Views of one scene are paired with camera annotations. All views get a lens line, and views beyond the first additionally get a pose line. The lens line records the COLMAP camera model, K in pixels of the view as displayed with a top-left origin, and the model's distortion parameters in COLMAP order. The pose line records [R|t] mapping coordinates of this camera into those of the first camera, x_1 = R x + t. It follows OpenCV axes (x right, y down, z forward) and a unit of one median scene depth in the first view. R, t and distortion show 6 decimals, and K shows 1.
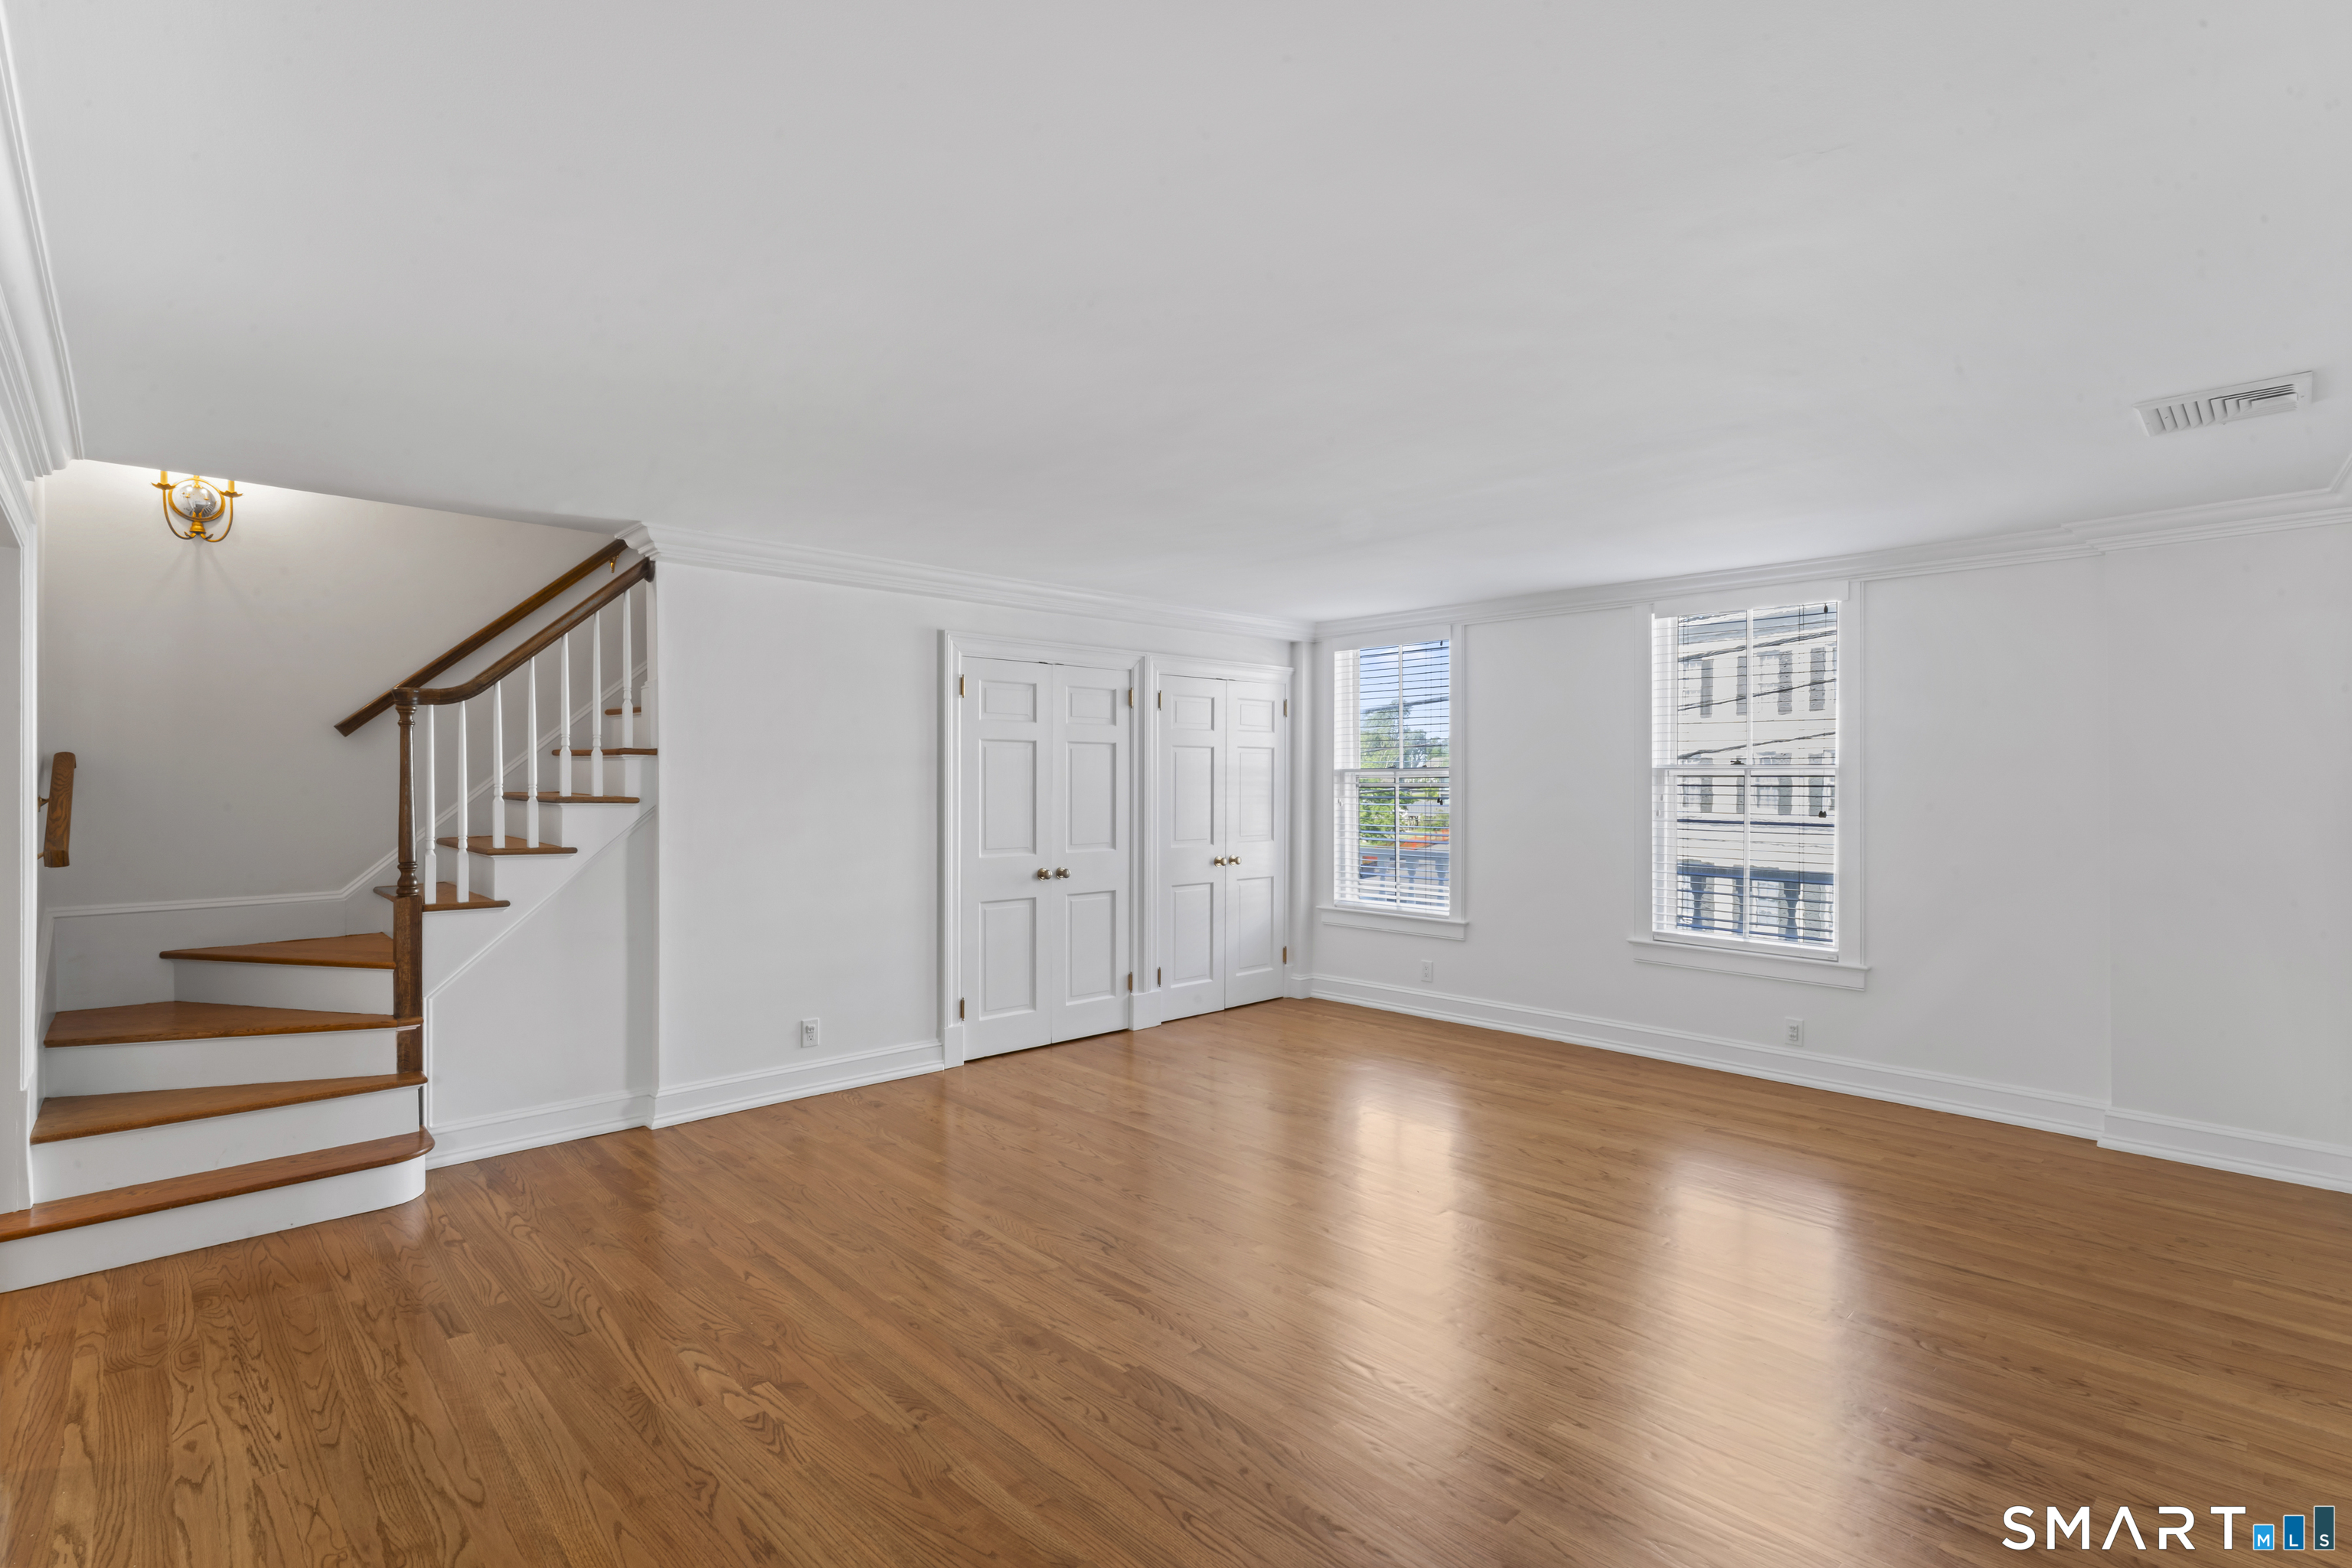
lens RADIAL K [[1074.0, 0, 1194.9], [0, 1074.0, 791.3], [0, 0, 1]] dist [-0.002832, 0.000746]
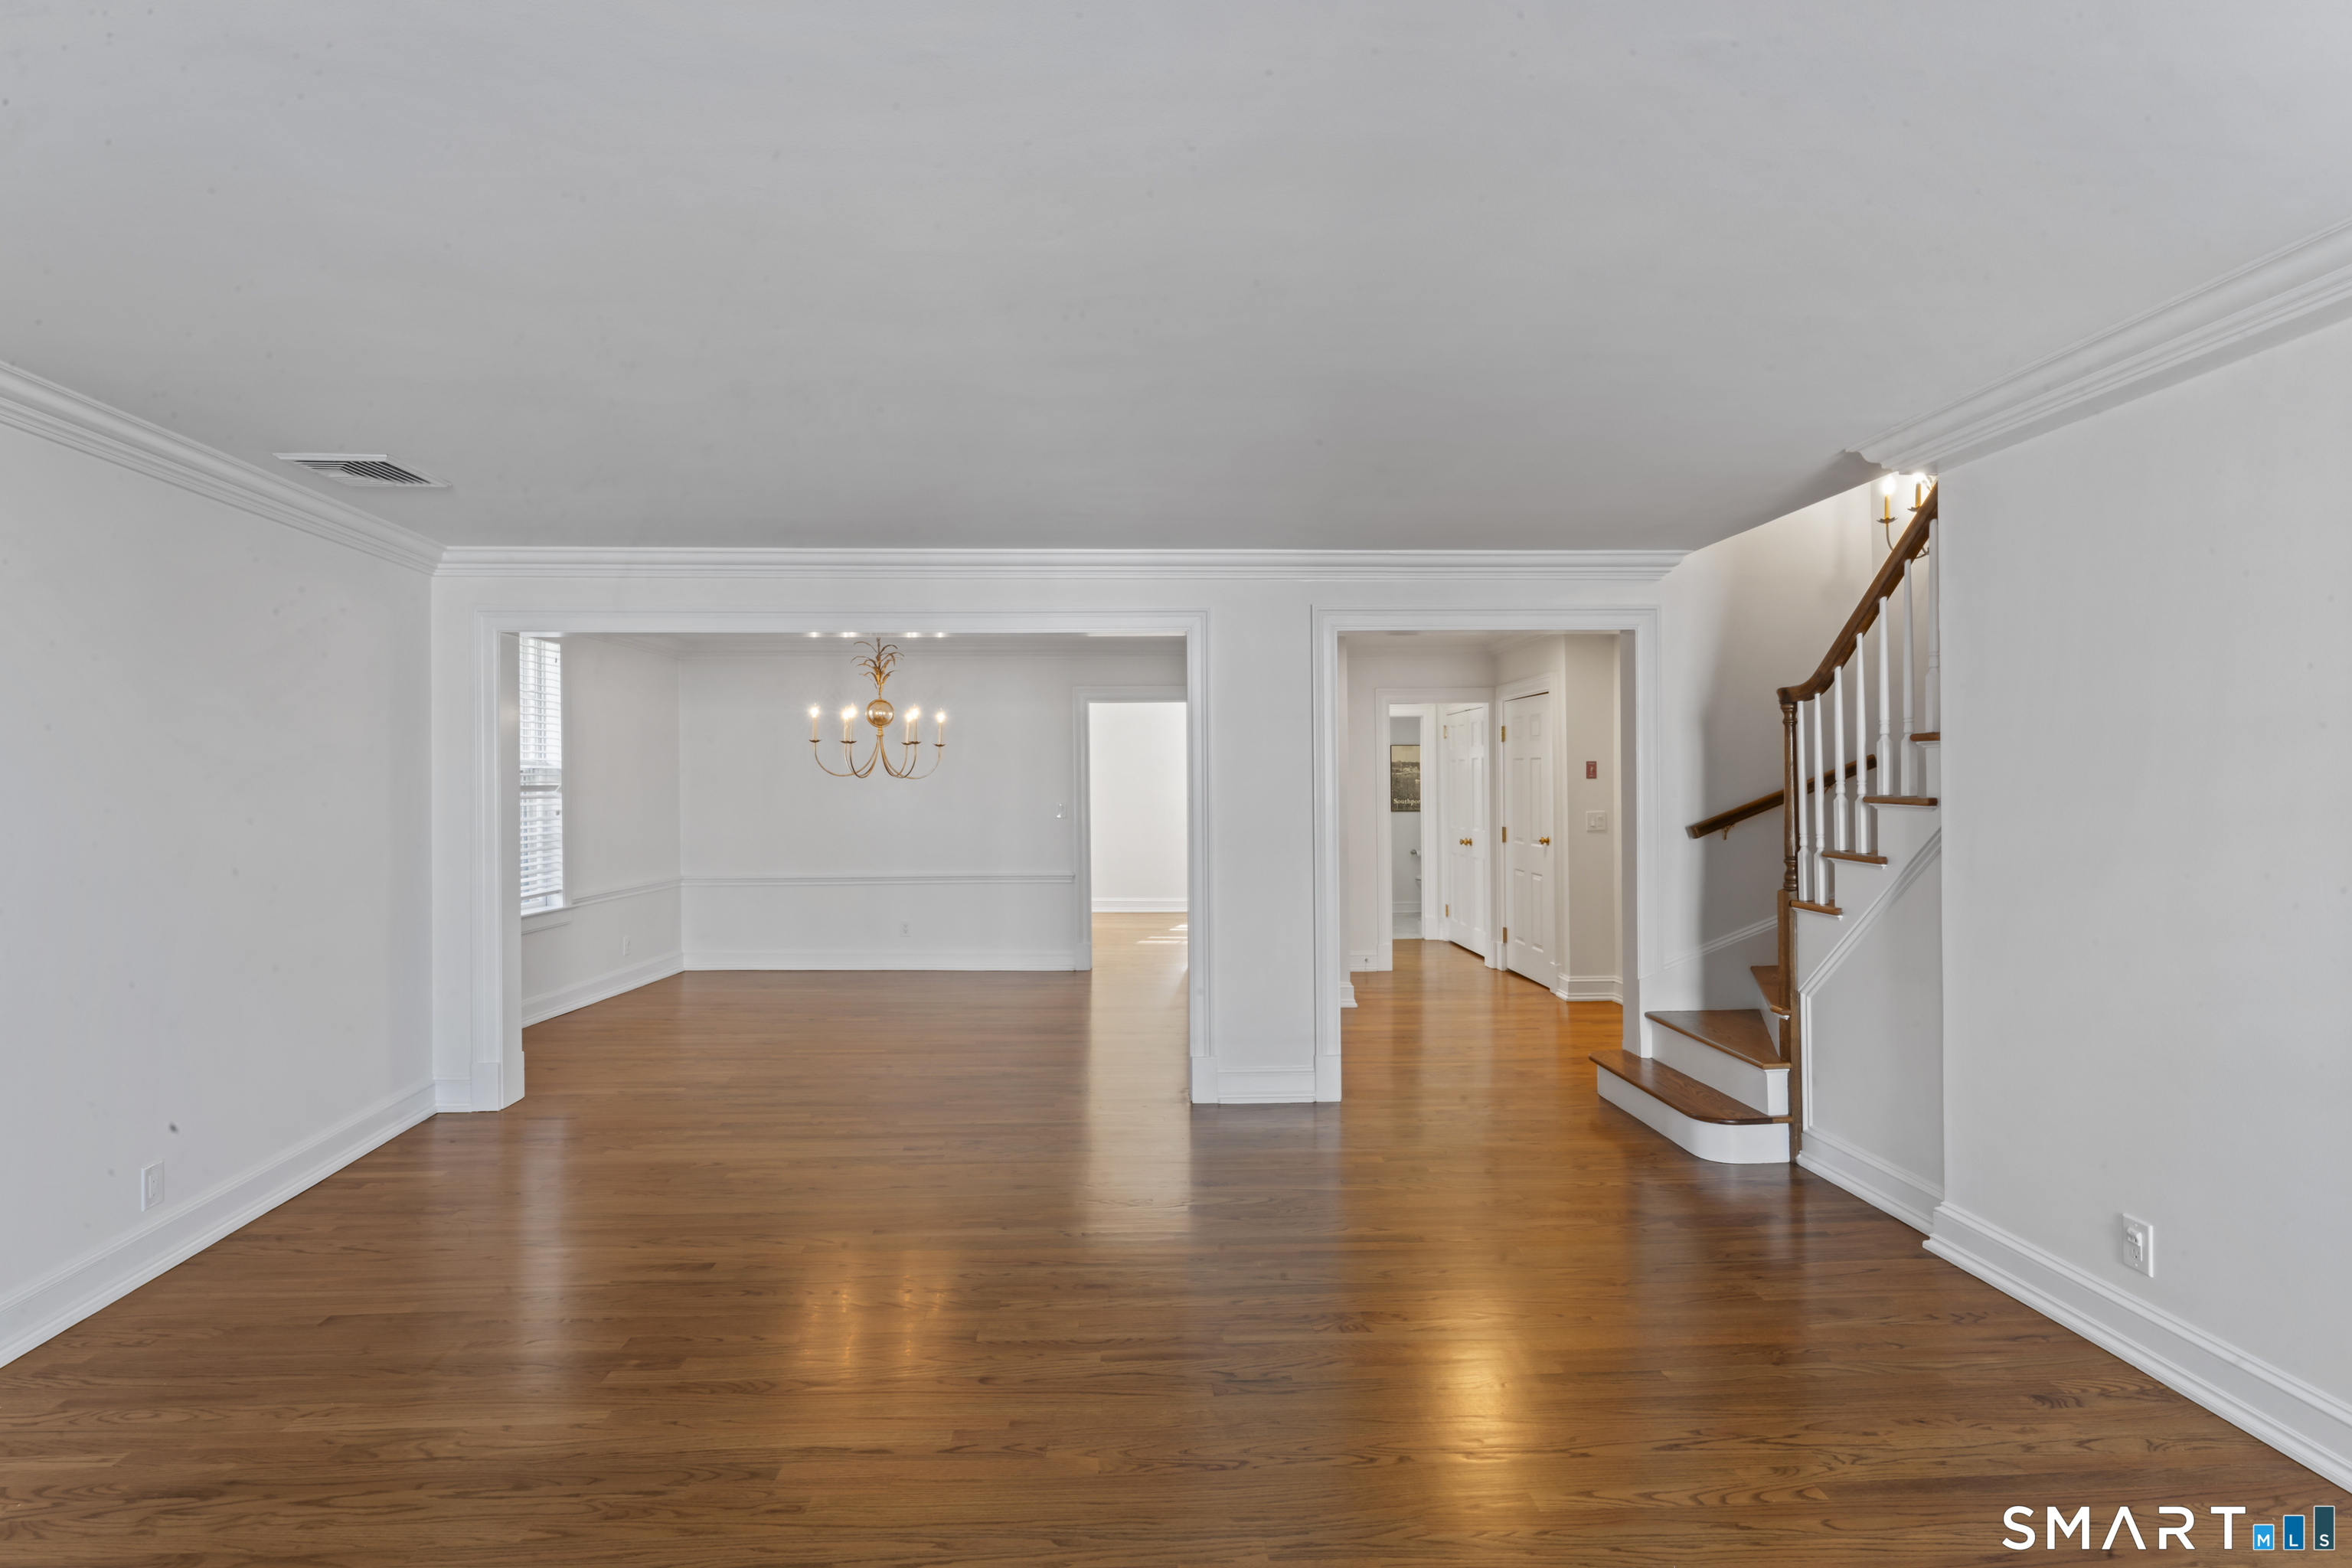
lens RADIAL K [[1160.7, 0, 1182.4], [0, 1160.7, 783.1], [0, 0, 1]] dist [0.002712, -0.000139]
pose [[-0.640739, 0.005191, -0.767741, 0.343818], [0.001353, 0.999983, 0.005633, -0.008329], [0.767758, 0.002571, -0.640735, 0.882166]]
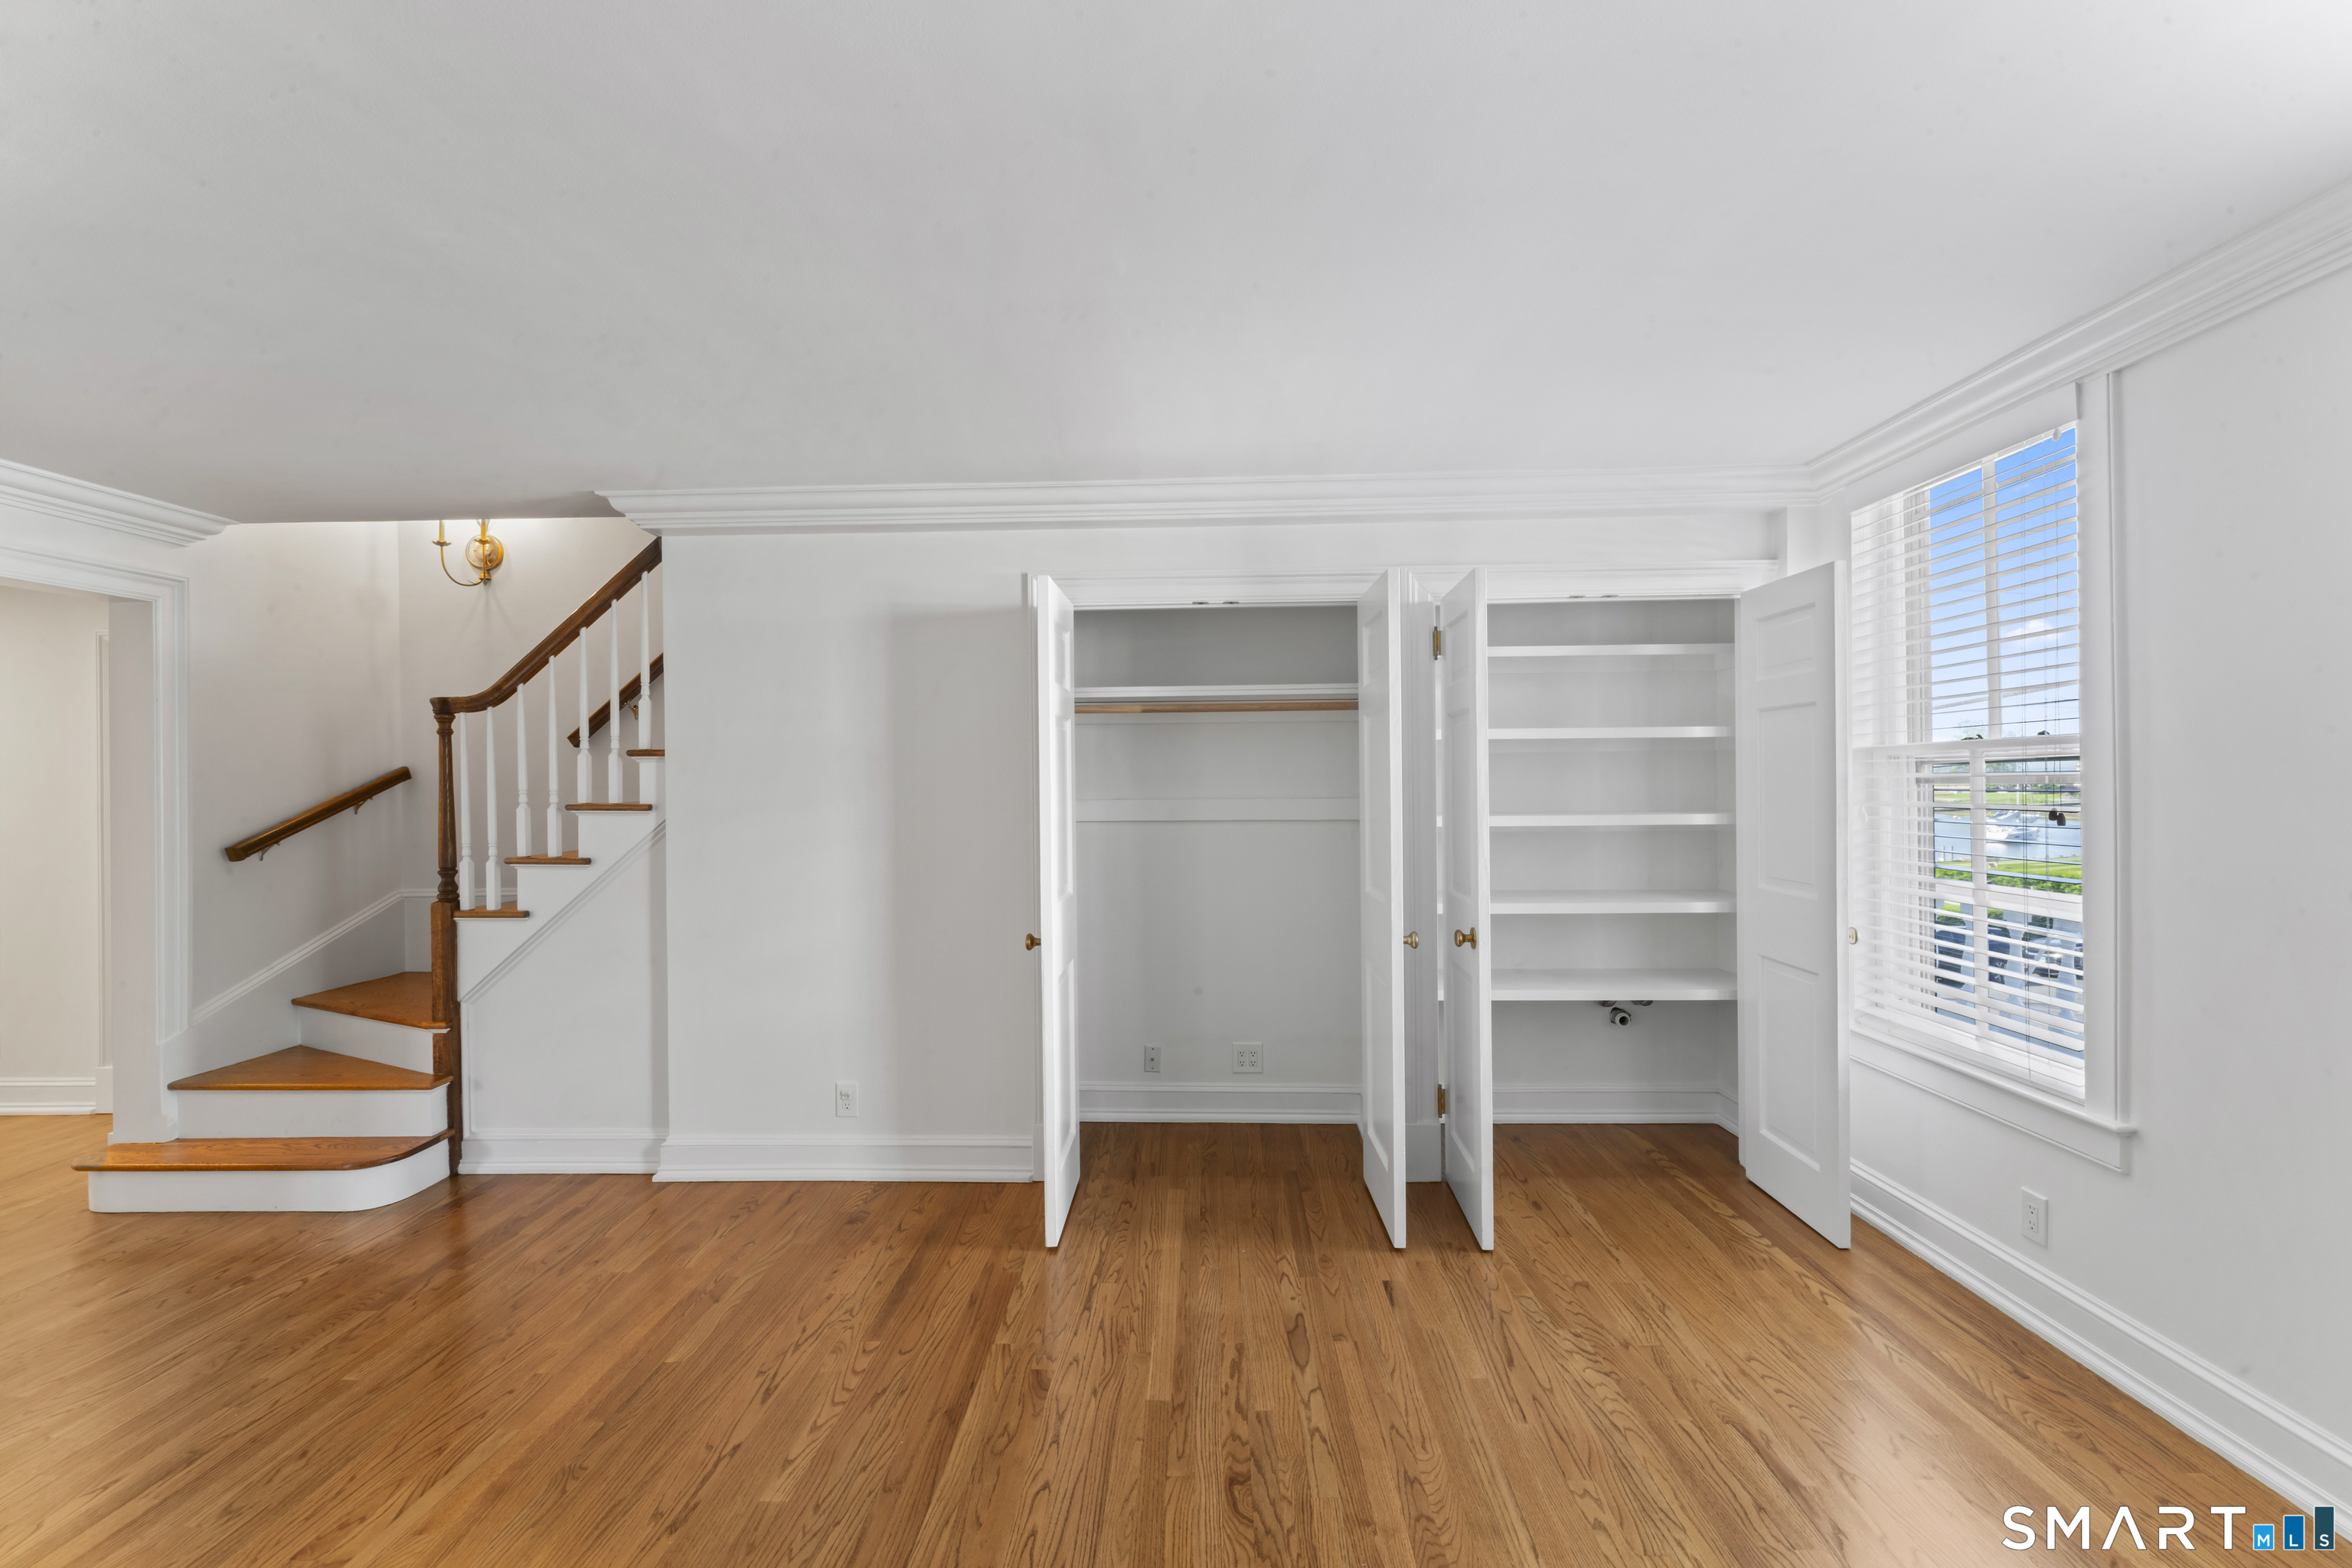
lens RADIAL K [[1021.4, 0, 1170.8], [0, 1021.4, 788.3], [0, 0, 1]] dist [-0.000306, -0.000002]
pose [[0.706108, -0.005487, -0.708083, 0.306525], [0.005585, 0.999982, -0.002179, -0.002578], [0.708082, -0.002416, 0.706126, 0.558846]]
